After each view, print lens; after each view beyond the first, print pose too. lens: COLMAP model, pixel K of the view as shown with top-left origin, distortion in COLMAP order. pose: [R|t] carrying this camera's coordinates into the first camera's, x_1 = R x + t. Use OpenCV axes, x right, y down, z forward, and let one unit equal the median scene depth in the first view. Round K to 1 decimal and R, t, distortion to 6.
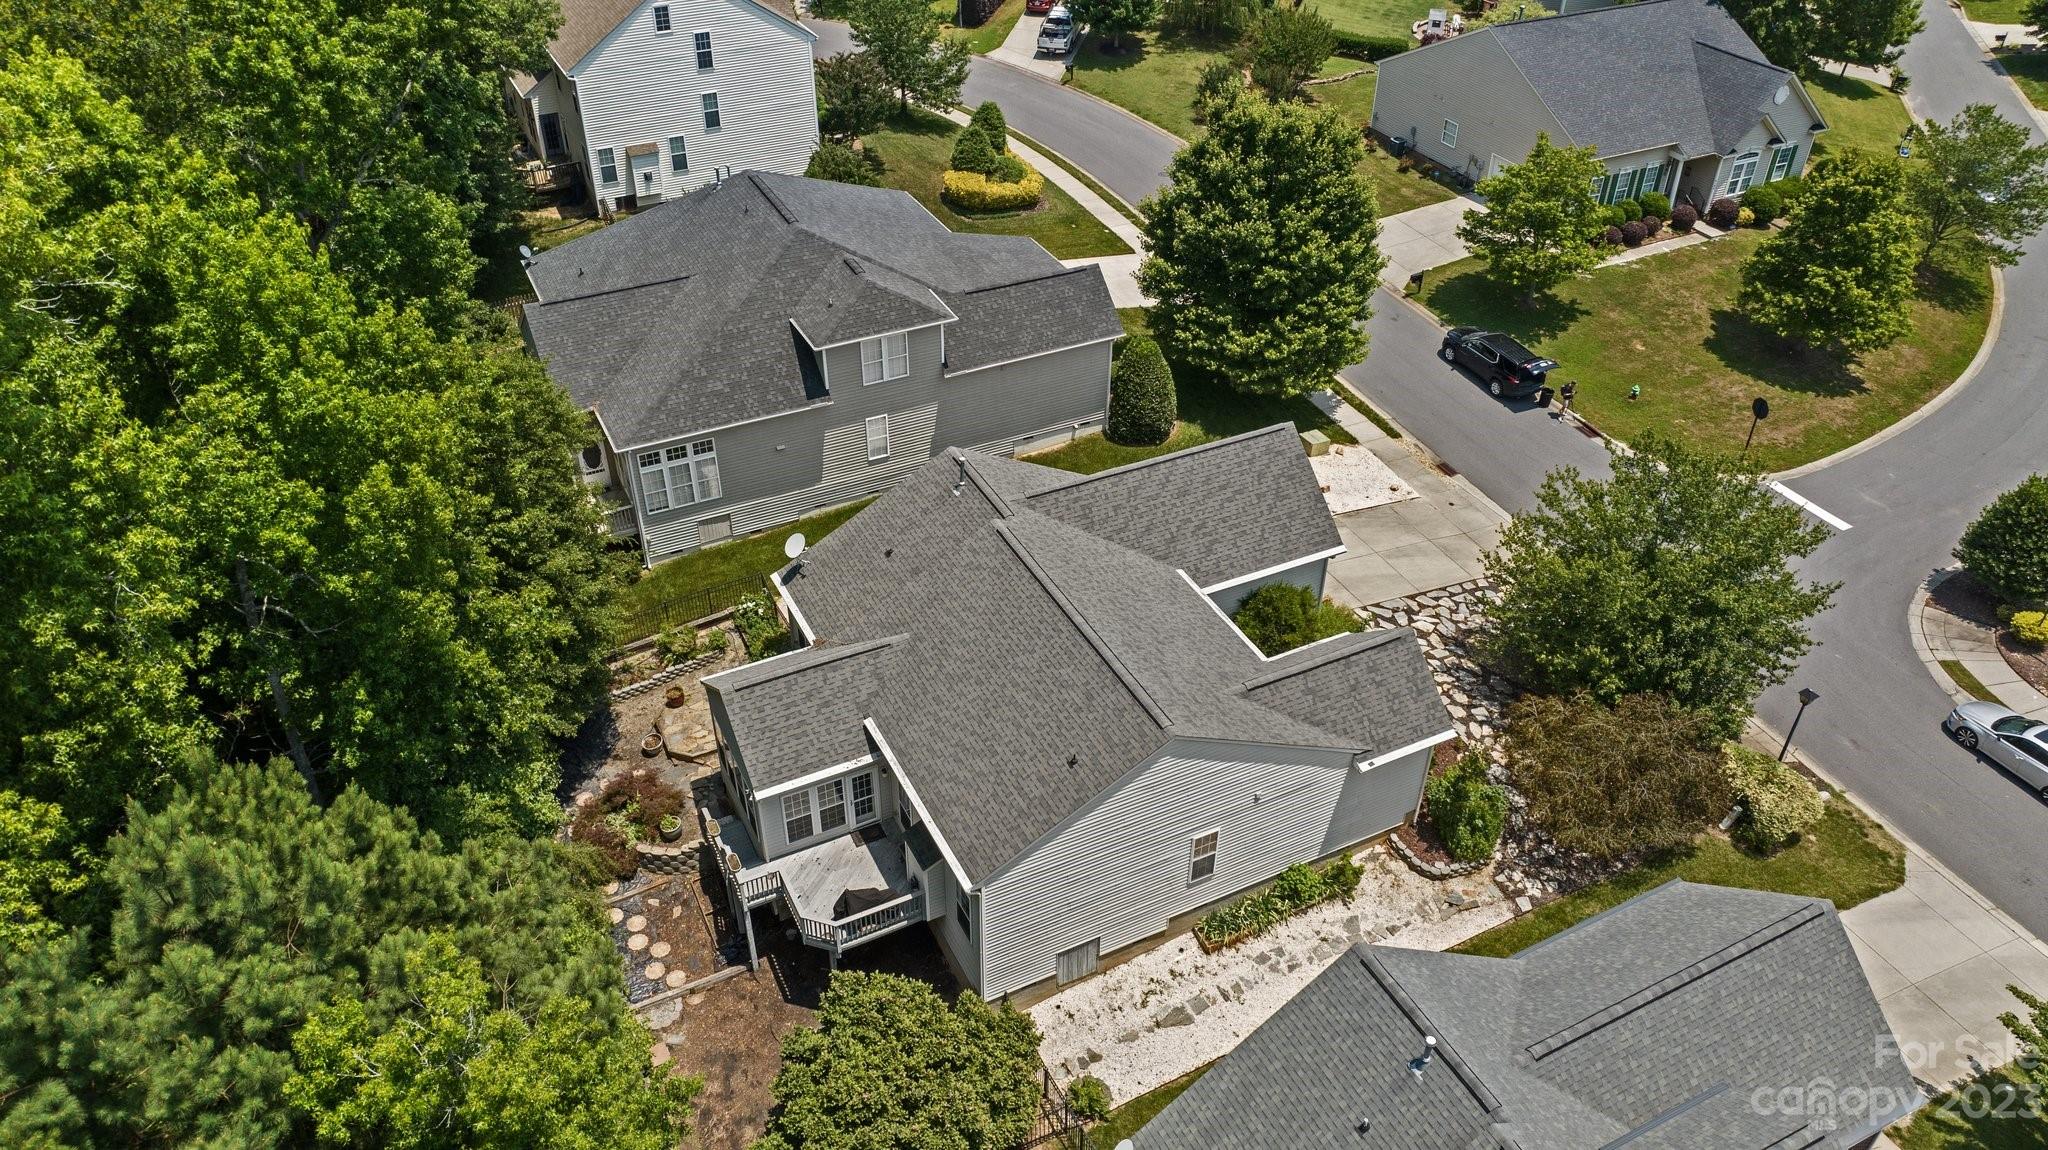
lens RADIAL K [[1451.5, 0, 1024.0], [0, 1451.5, 575.0], [0, 0, 1]] dist [-0.018797, -0.002030]
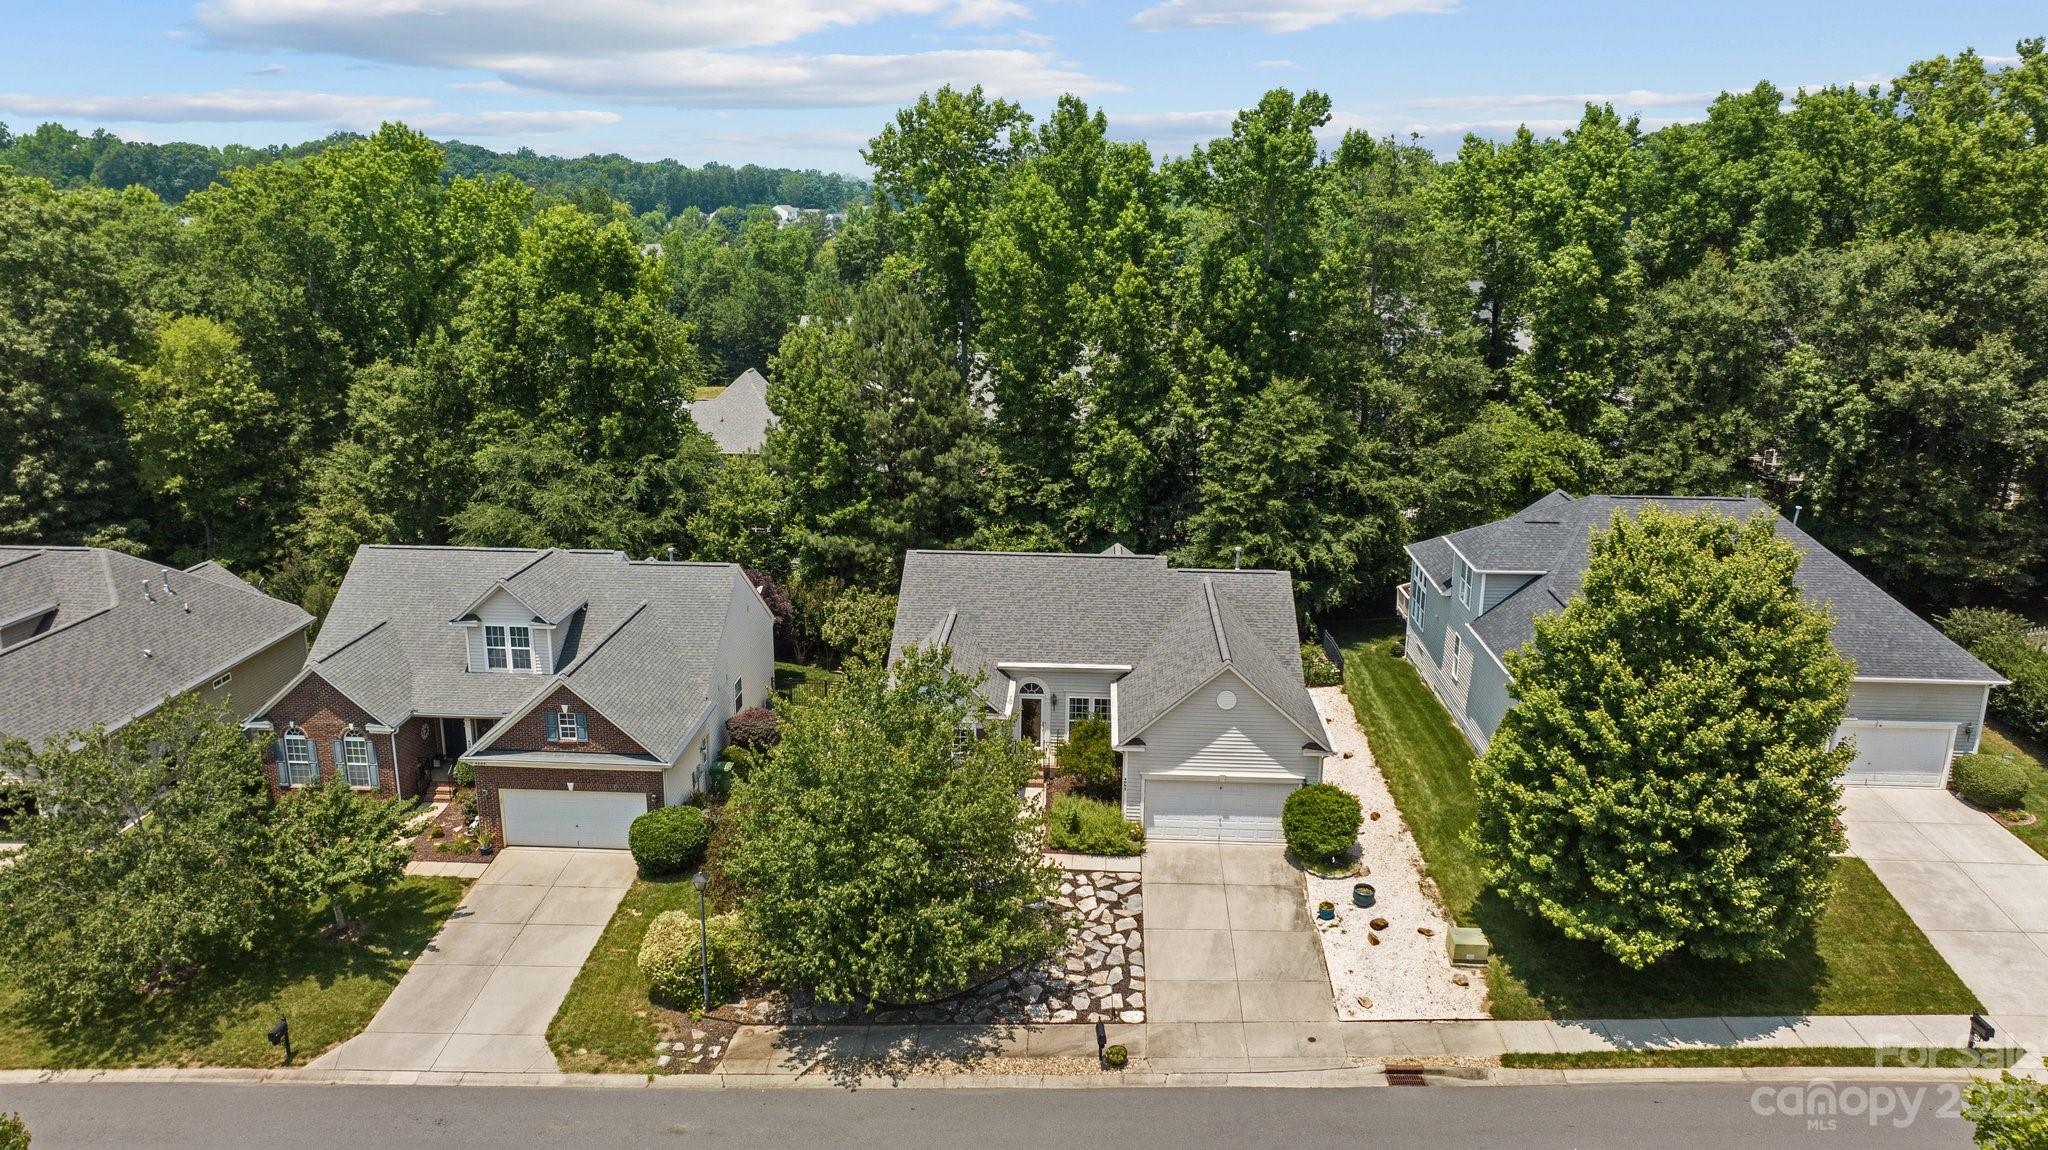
lens RADIAL K [[1451.5, 0, 1024.0], [0, 1451.5, 575.0], [0, 0, 1]] dist [-0.018797, -0.002030]
pose [[-0.490758, 0.215416, -0.844246, 0.995432], [-0.537843, 0.687413, 0.488046, -0.513333], [0.685479, 0.693584, -0.221494, 1.022918]]
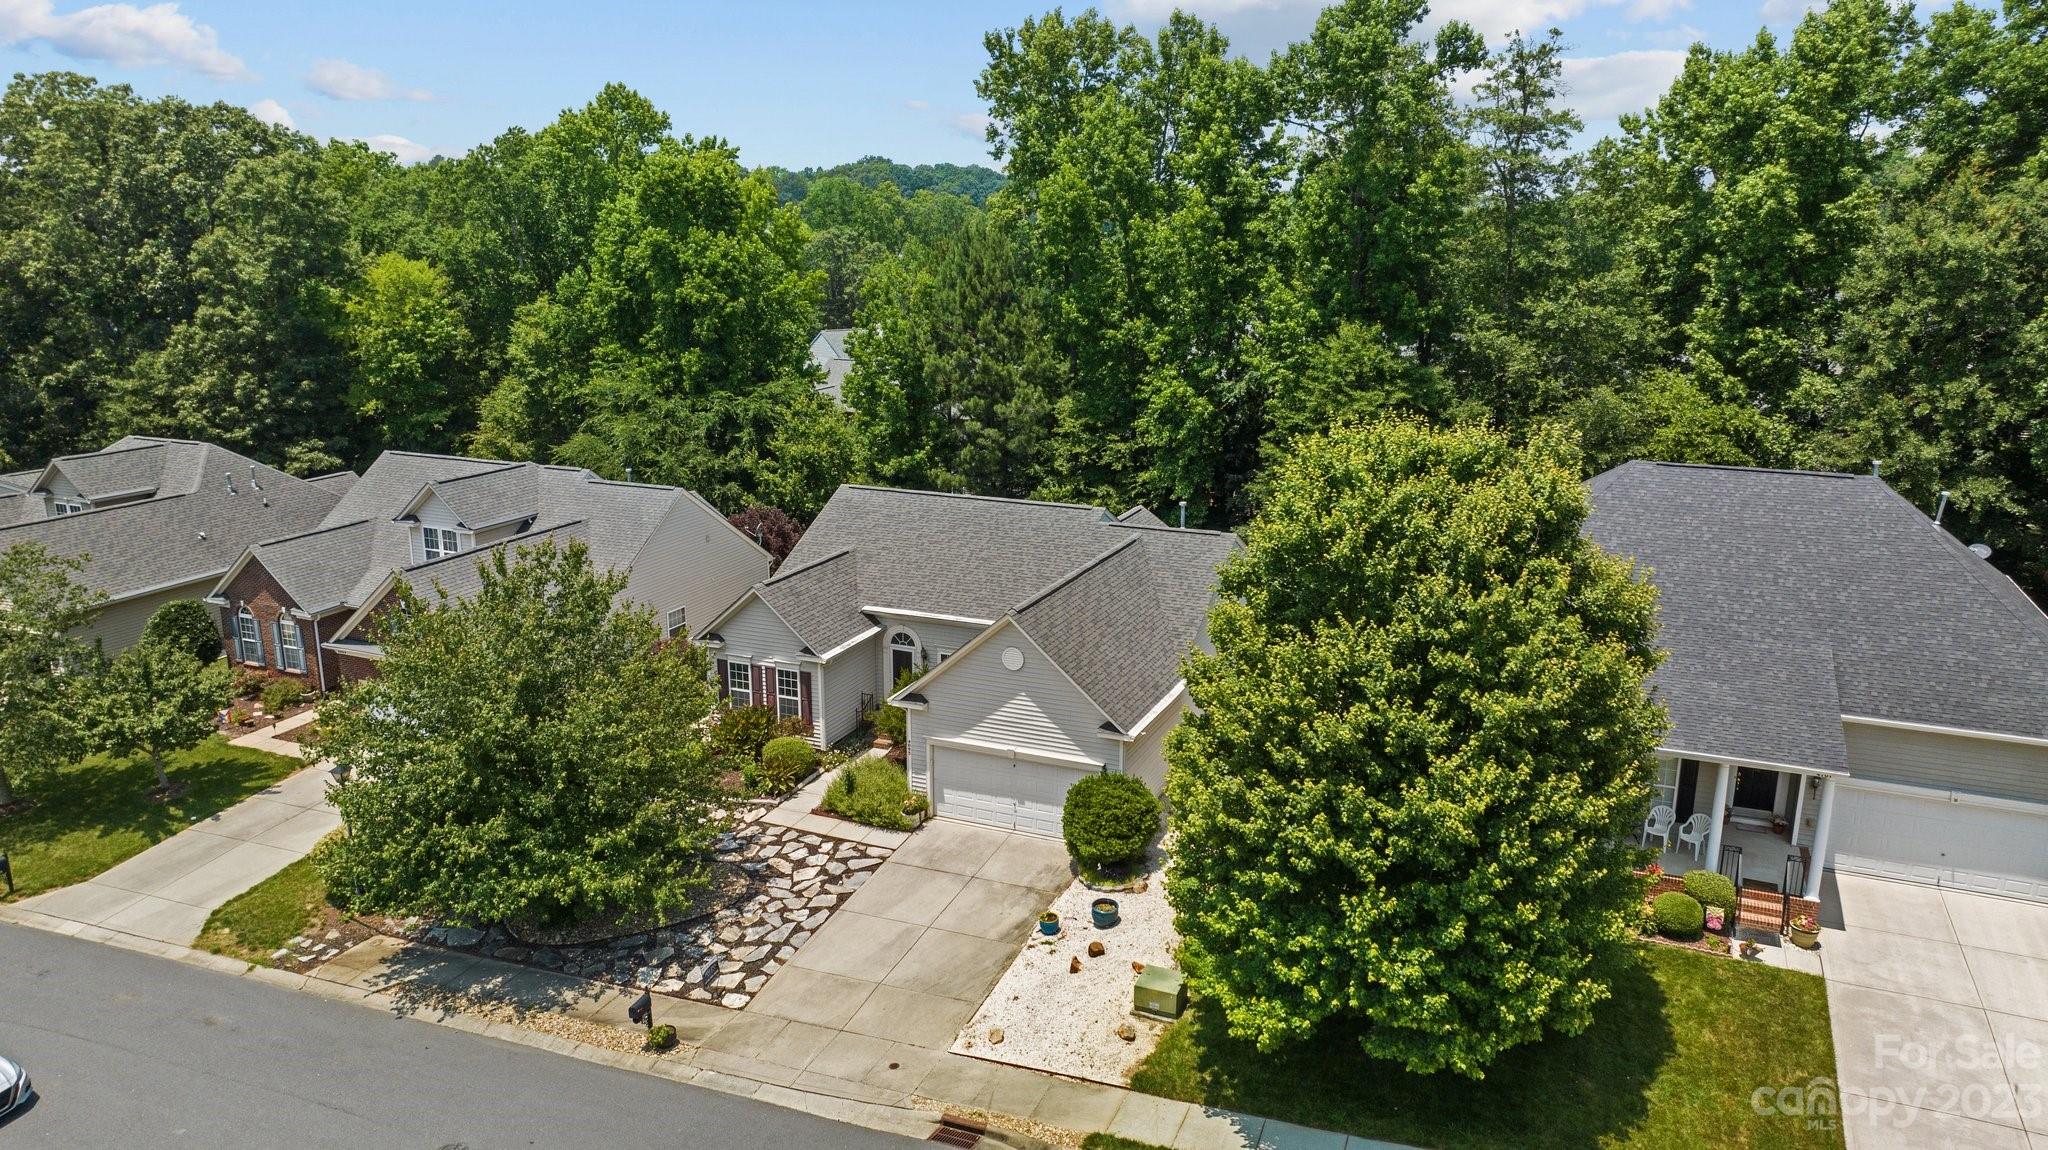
lens RADIAL K [[1436.0, 0, 1024.0], [0, 1436.0, 575.0], [0, 0, 1]] dist [-0.022373, 0.001181]
pose [[-0.761619, 0.150218, -0.630373, 0.636617], [-0.399802, 0.656638, 0.639519, -0.593716], [0.509994, 0.739095, -0.440051, 1.266119]]
